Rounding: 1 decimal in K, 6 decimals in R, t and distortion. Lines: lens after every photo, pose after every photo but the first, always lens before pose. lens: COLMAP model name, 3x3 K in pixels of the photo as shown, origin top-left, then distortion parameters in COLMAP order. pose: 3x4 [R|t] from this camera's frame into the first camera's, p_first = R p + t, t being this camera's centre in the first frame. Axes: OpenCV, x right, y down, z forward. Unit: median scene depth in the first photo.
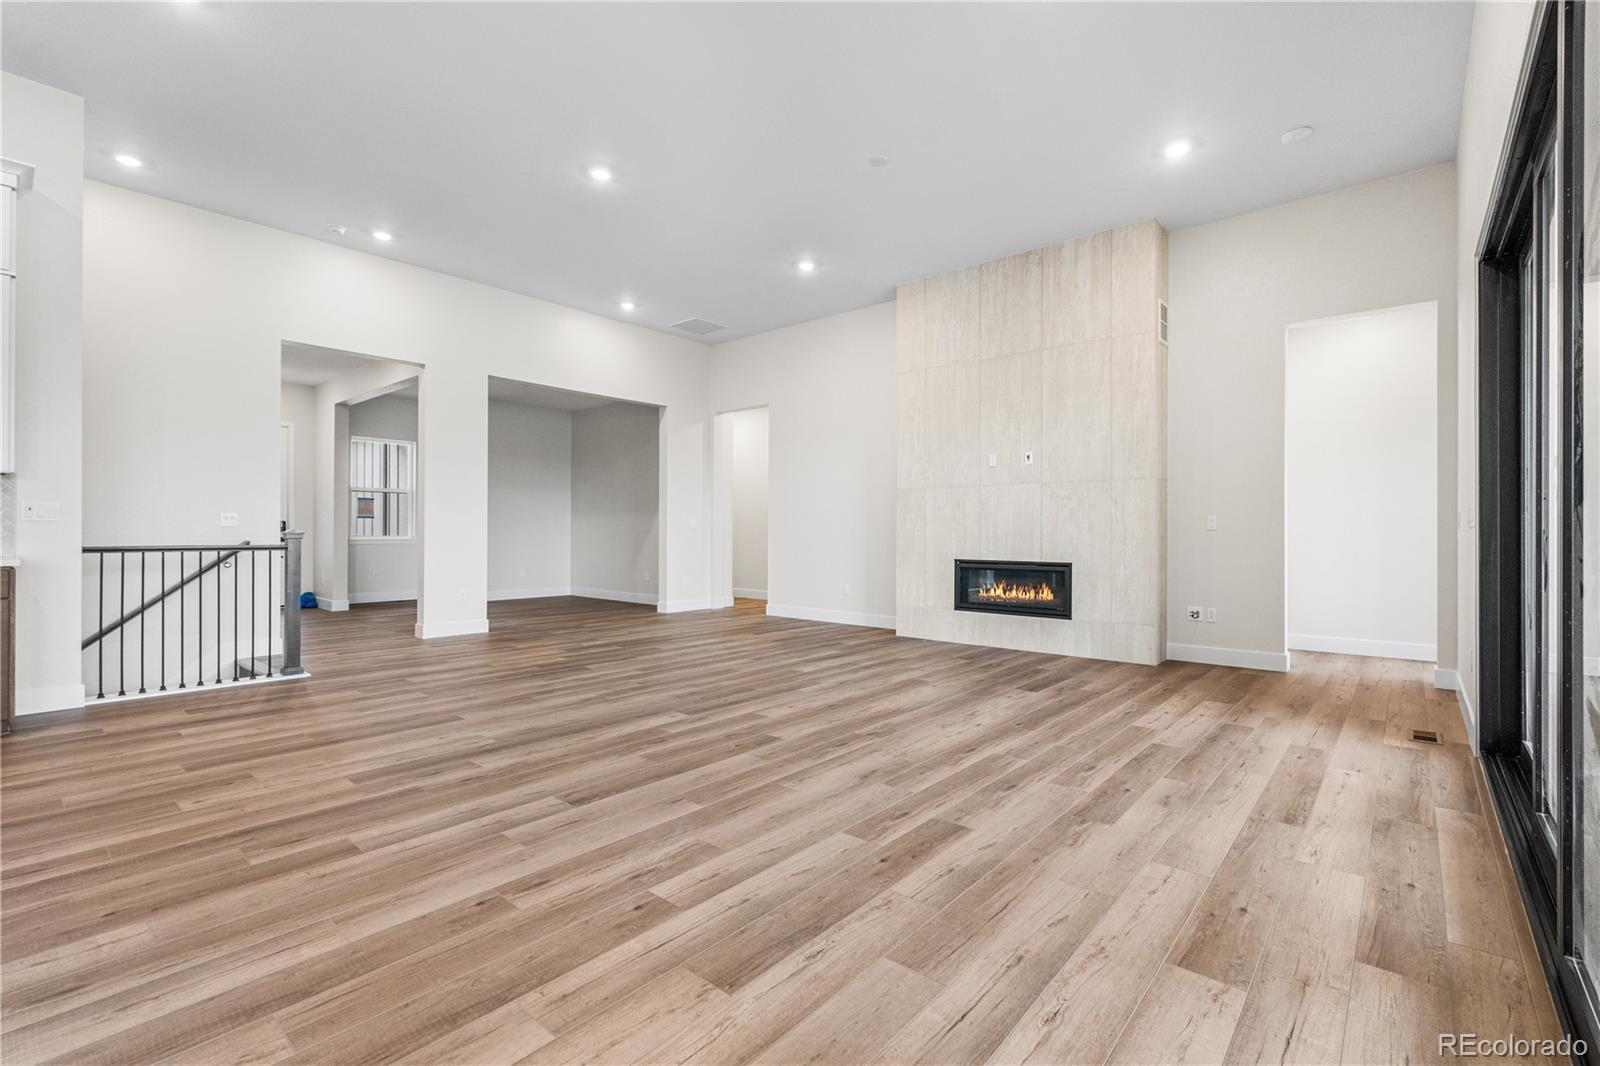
lens RADIAL K [[714.4, 0, 794.5], [0, 714.4, 527.1], [0, 0, 1]] dist [-0.001808, -0.000603]
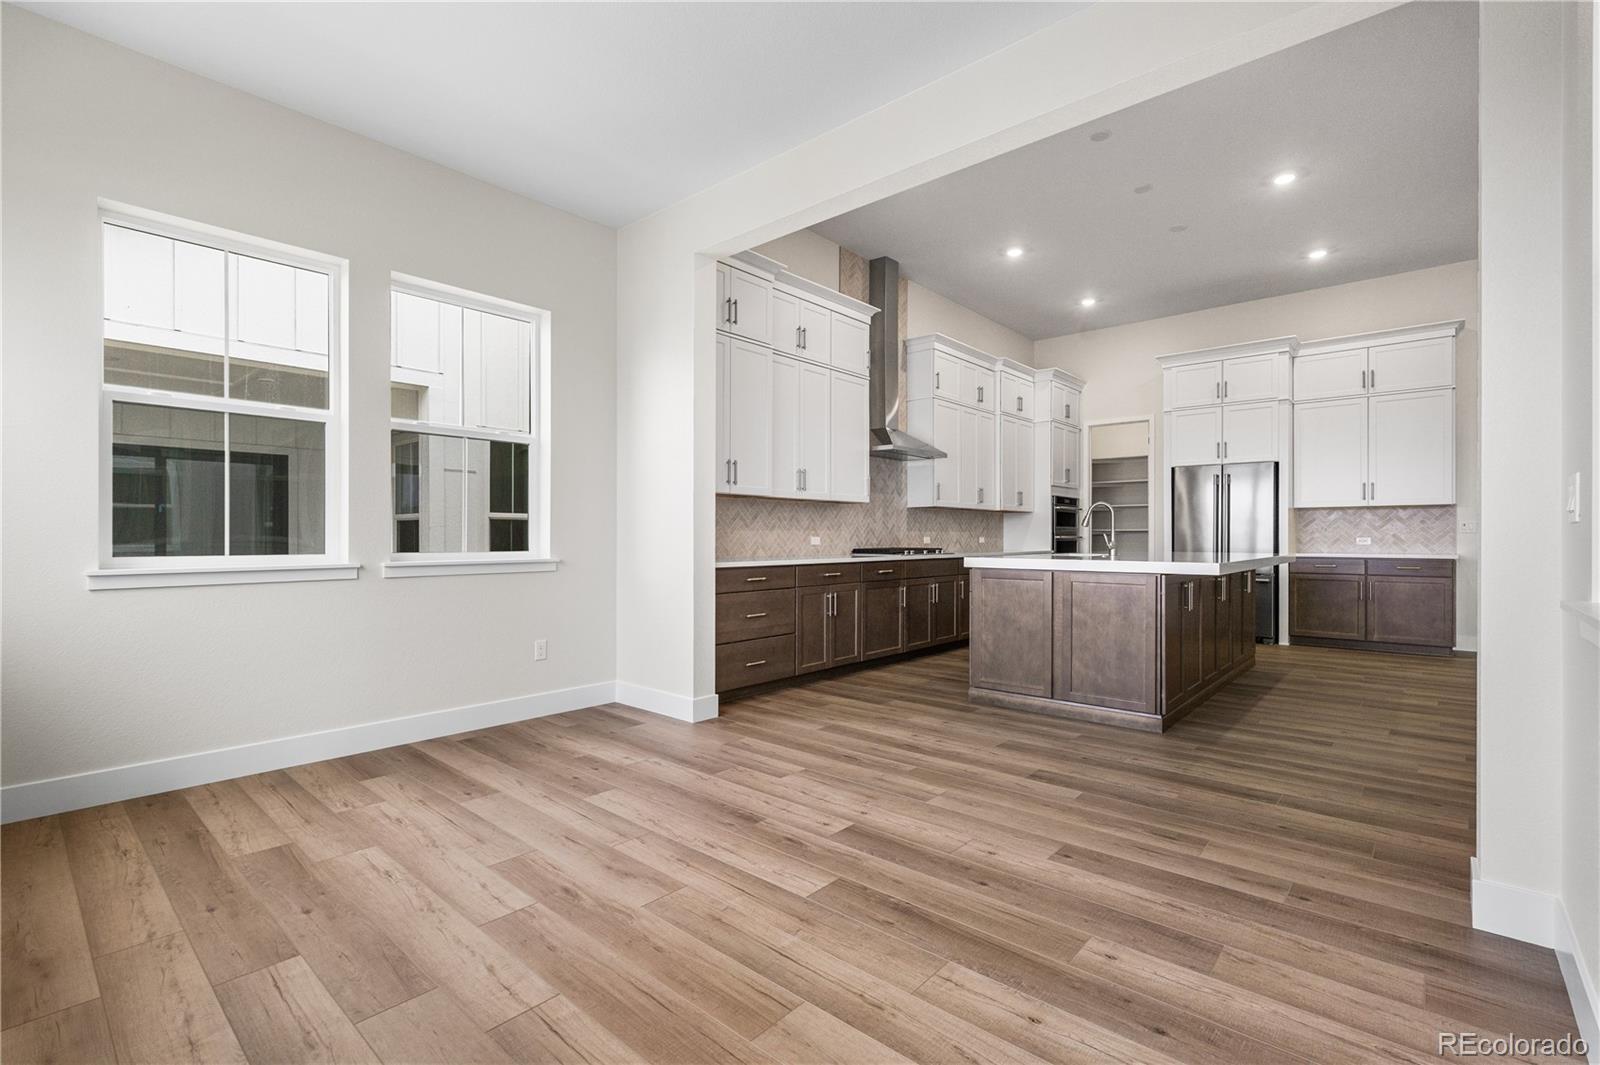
lens RADIAL K [[714.4, 0, 802.4], [0, 714.4, 537.7], [0, 0, 1]] dist [-0.001808, -0.000603]
pose [[-0.005219, -0.002249, -0.999984, 0.389399], [0.006116, 0.999979, -0.002281, -0.000824], [0.999968, -0.006128, -0.005205, -0.348278]]
